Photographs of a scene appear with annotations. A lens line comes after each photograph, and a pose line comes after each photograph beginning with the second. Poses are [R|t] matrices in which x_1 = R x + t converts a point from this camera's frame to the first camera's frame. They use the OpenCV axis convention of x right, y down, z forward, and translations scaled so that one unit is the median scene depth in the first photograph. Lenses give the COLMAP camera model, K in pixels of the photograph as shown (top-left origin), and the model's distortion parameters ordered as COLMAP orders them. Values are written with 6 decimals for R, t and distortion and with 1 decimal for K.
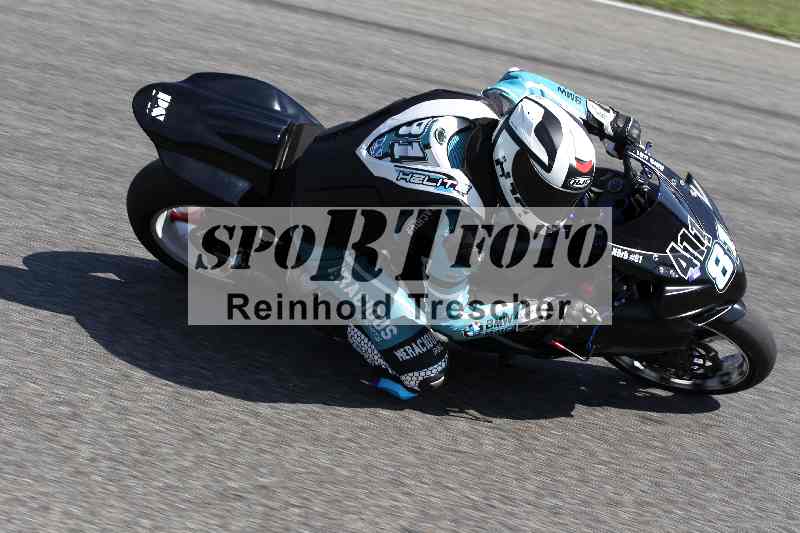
lens RADIAL K [[2496.6, 0, 400.0], [0, 2496.6, 266.5], [0, 0, 1]] dist [-0.422045, 0.212773]
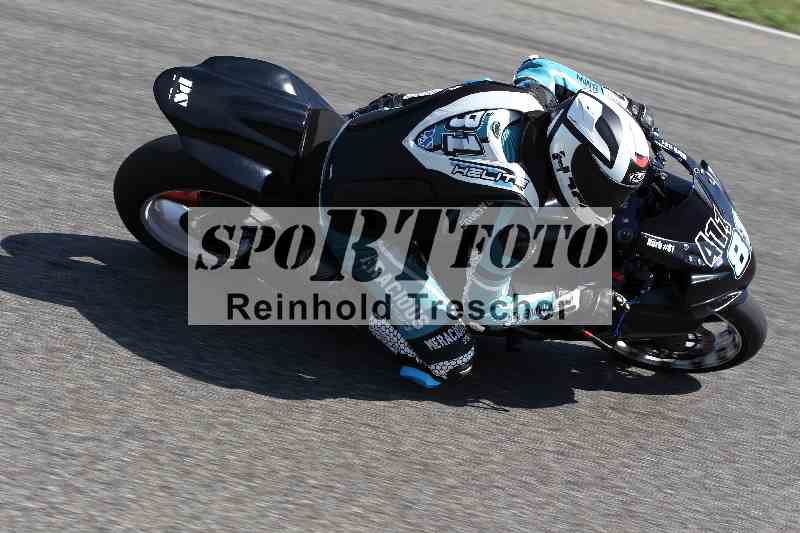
lens RADIAL K [[2496.6, 0, 400.0], [0, 2496.6, 266.5], [0, 0, 1]] dist [-0.422045, 0.212773]
pose [[0.988902, -0.004783, 0.148494, -0.161932], [-0.000322, 0.999410, 0.034340, -0.030236], [-0.148570, -0.034007, 0.988317, 0.018223]]
